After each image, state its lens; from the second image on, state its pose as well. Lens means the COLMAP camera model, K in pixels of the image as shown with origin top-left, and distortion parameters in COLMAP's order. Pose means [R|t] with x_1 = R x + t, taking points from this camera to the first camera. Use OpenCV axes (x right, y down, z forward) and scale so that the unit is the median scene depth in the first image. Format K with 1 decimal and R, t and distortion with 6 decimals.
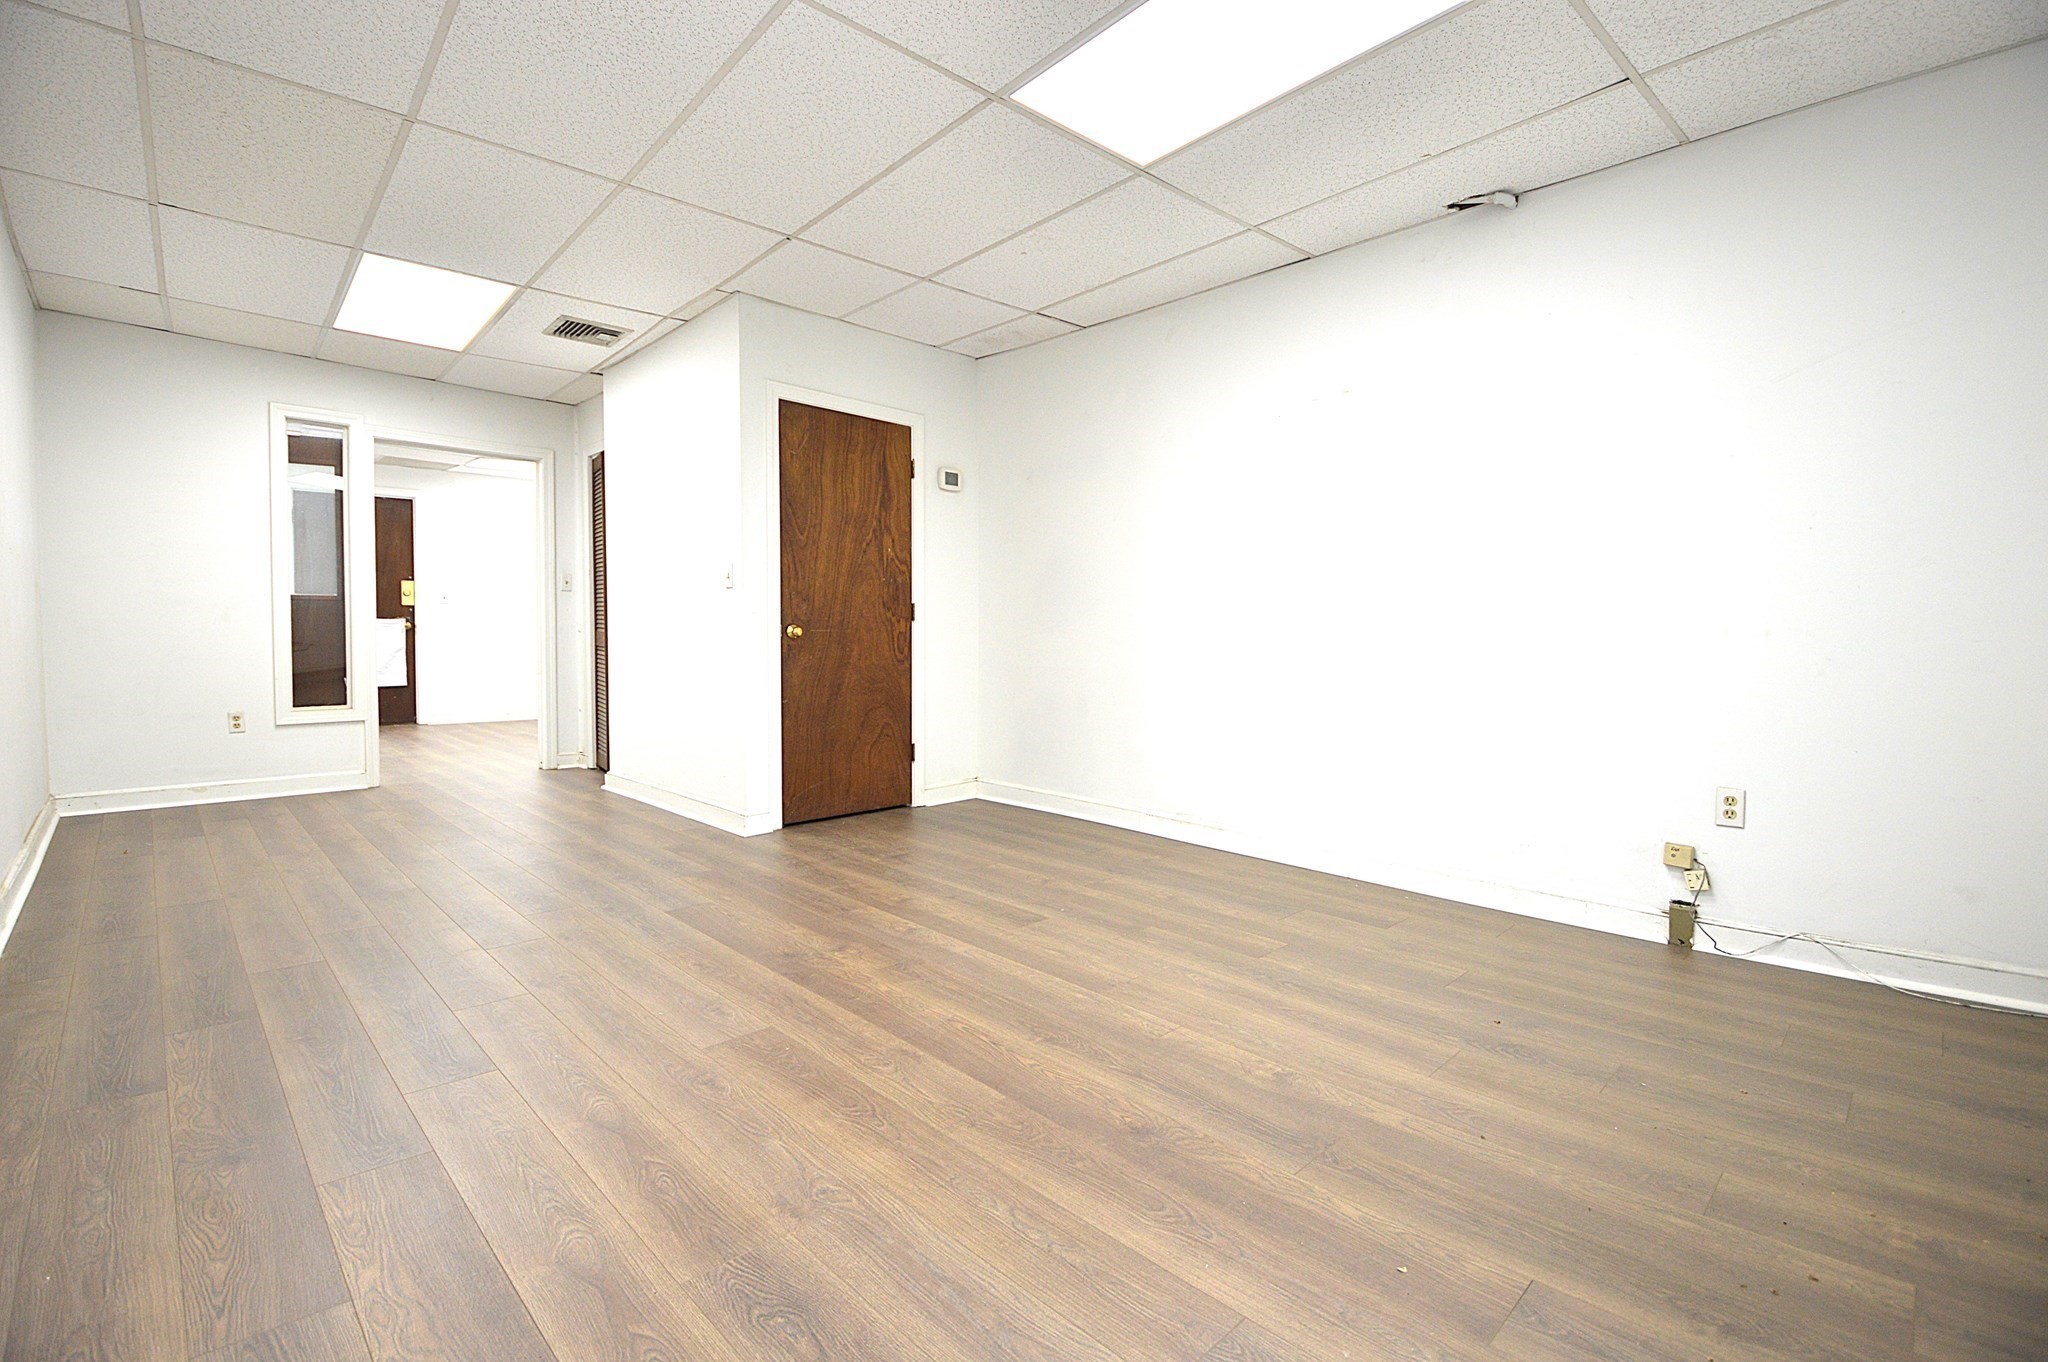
lens RADIAL K [[932.4, 0, 1040.4], [0, 932.4, 673.5], [0, 0, 1]] dist [0.021574, -0.029000]
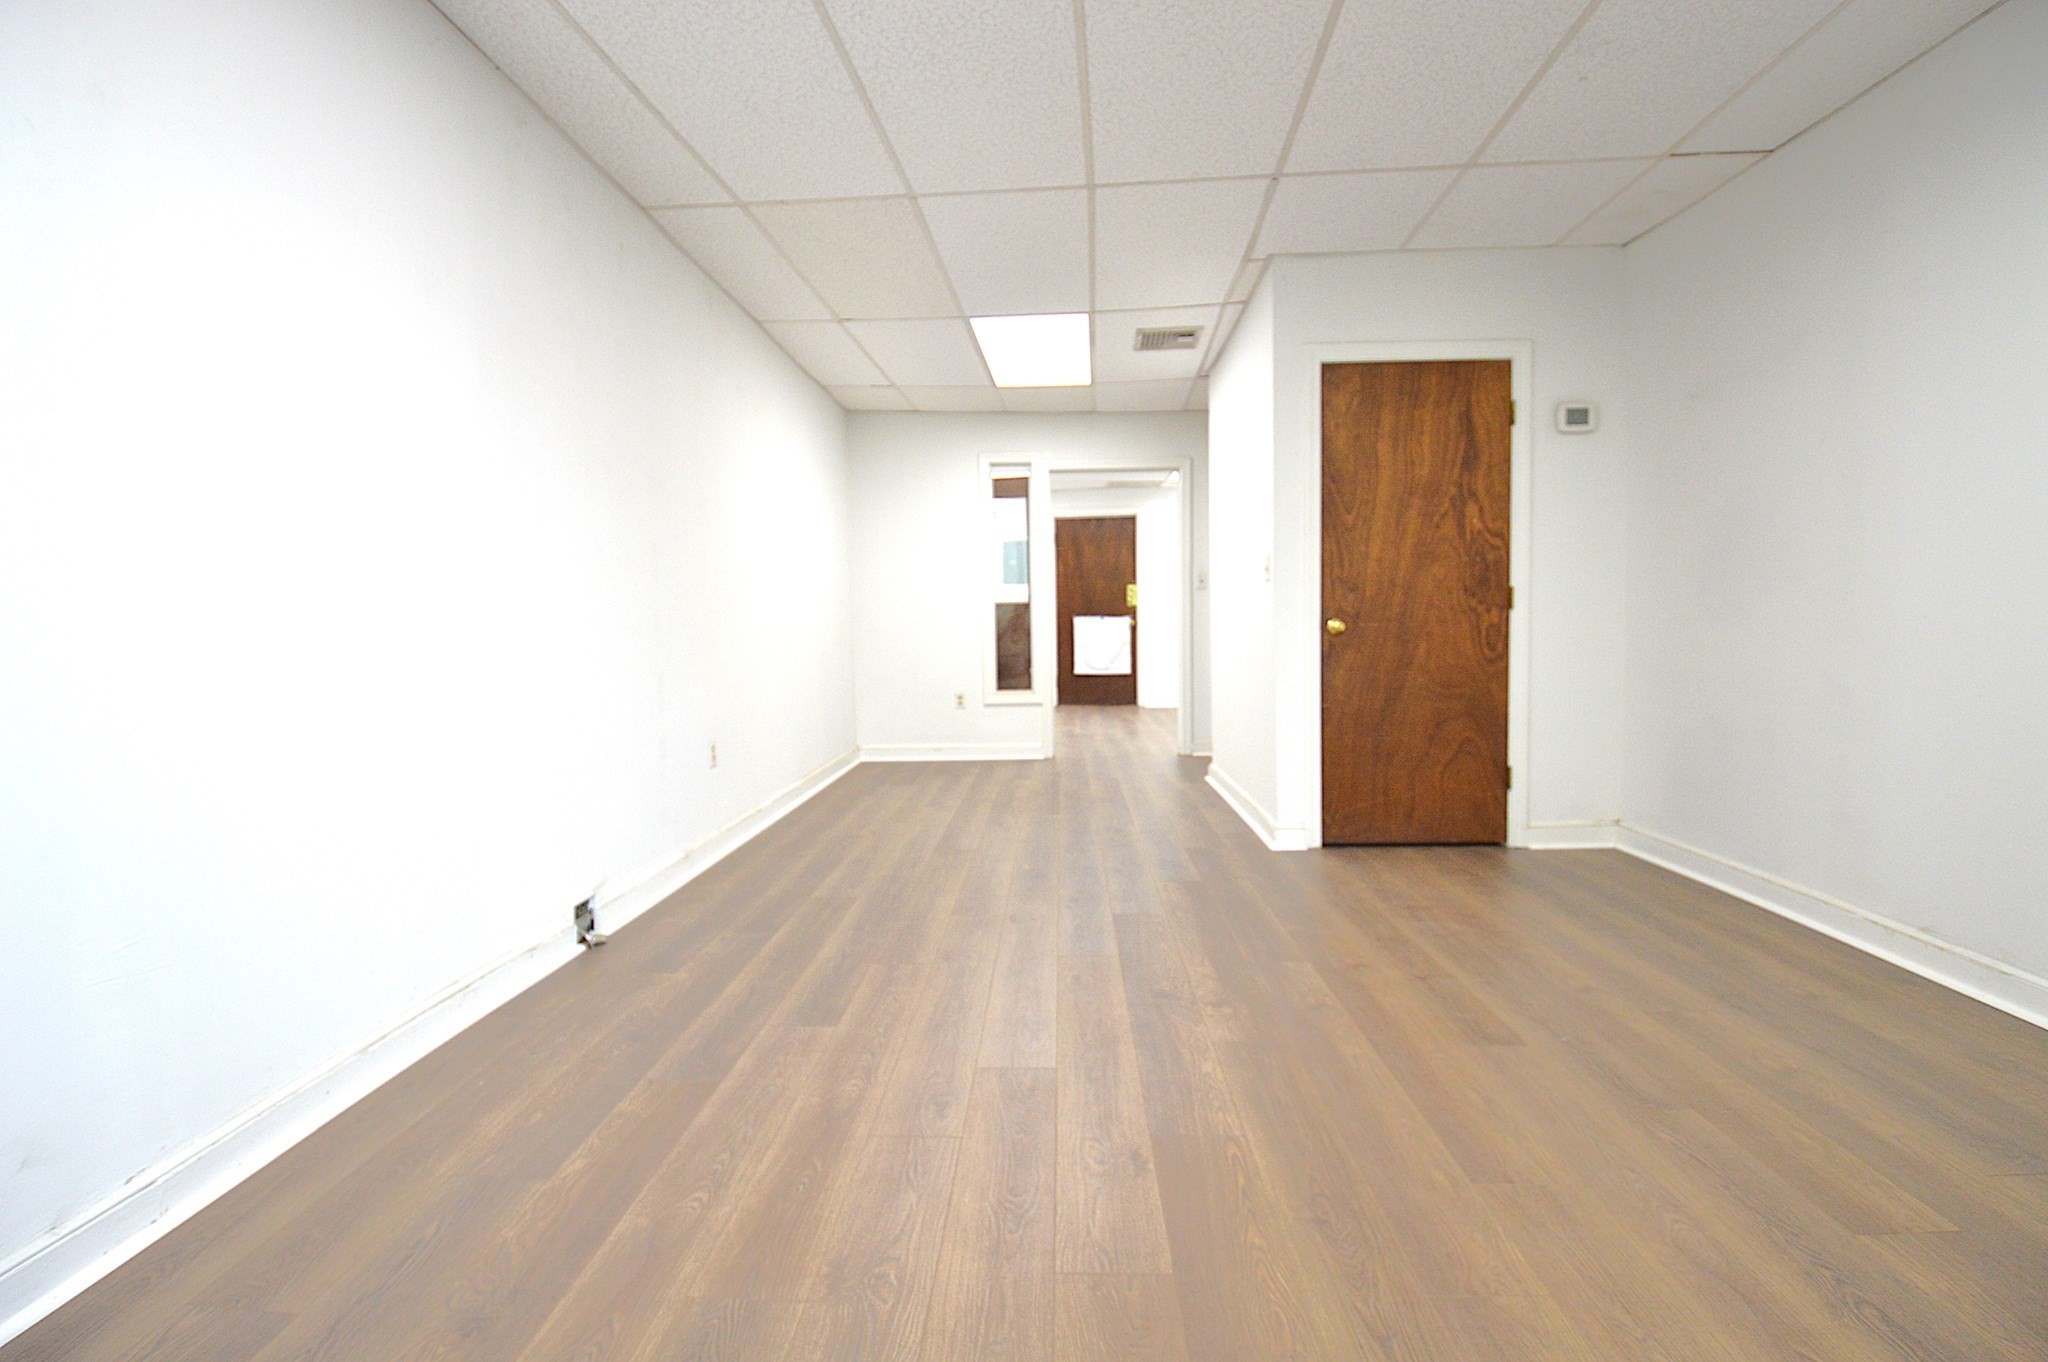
lens RADIAL K [[932.4, 0, 1040.4], [0, 932.4, 673.5], [0, 0, 1]] dist [0.021574, -0.029000]
pose [[0.669292, 0.023189, -0.742637, 0.190040], [-0.013400, 0.999727, 0.019141, -0.012837], [0.742878, -0.002860, 0.669420, 0.194067]]
